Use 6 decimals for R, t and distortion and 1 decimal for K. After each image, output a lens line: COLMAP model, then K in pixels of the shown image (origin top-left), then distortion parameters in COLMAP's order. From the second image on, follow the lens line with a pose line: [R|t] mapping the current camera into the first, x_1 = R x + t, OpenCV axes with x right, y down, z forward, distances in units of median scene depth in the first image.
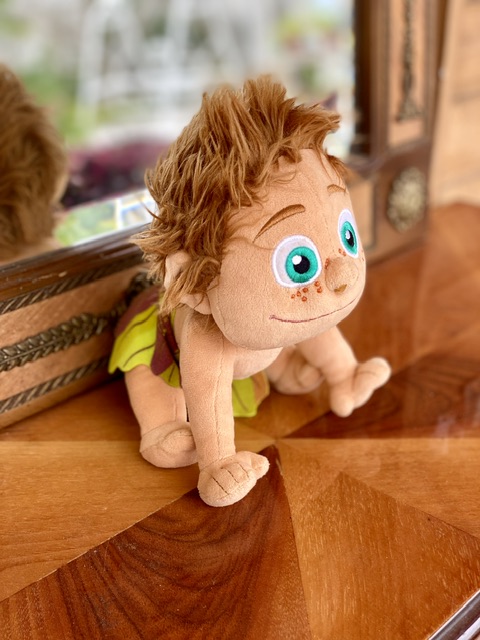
lens RADIAL K [[970.1, 0, 240.3], [0, 970.1, 317.8], [0, 0, 1]] dist [0.055870, 0.000000]
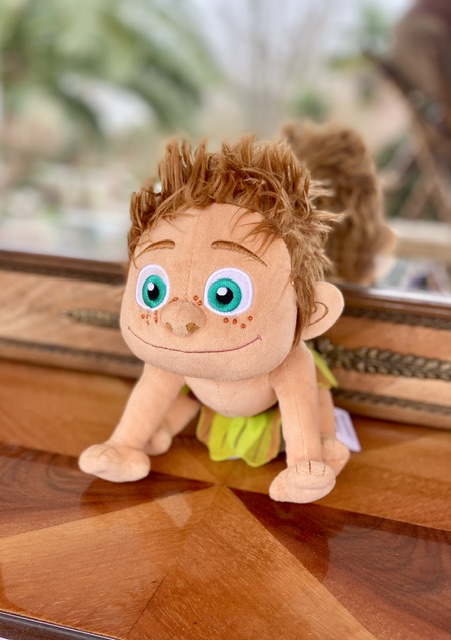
lens RADIAL K [[973.9, 0, 213.4], [0, 973.9, 321.5], [0, 0, 1]] dist [0.063028, 0.000000]
pose [[0.404093, 0.305736, -0.862110, 0.967947], [-0.405056, 0.904853, 0.131035, -0.180661], [0.820146, 0.296253, 0.489485, 0.477856]]
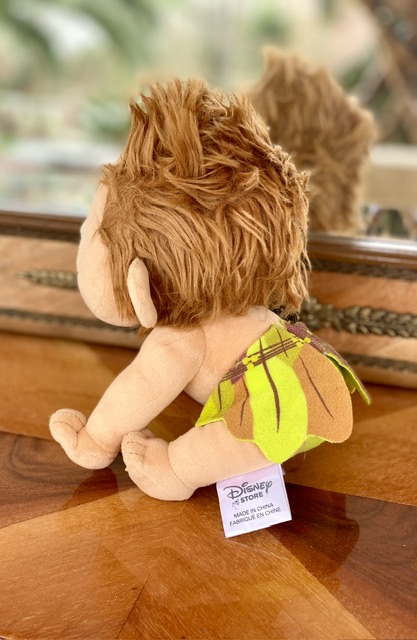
lens RADIAL K [[983.6, 0, 179.6], [0, 983.6, 318.6], [0, 0, 1]] dist [0.056892, 0.000000]
pose [[0.416350, 0.353732, -0.837572, 0.850319], [-0.379735, 0.904673, 0.193307, -0.195373], [0.826108, 0.237572, 0.510985, 0.511236]]
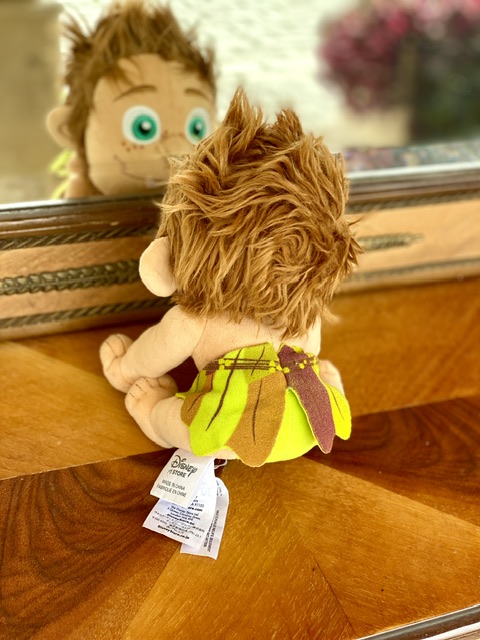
lens RADIAL K [[970.1, 0, 246.3], [0, 970.1, 310.9], [0, 0, 1]] dist [0.055870, 0.000000]
pose [[0.893820, 0.336743, -0.296124, 0.338707], [-0.282065, 0.935564, 0.212509, -0.250278], [0.348603, -0.106418, 0.931209, 0.026840]]
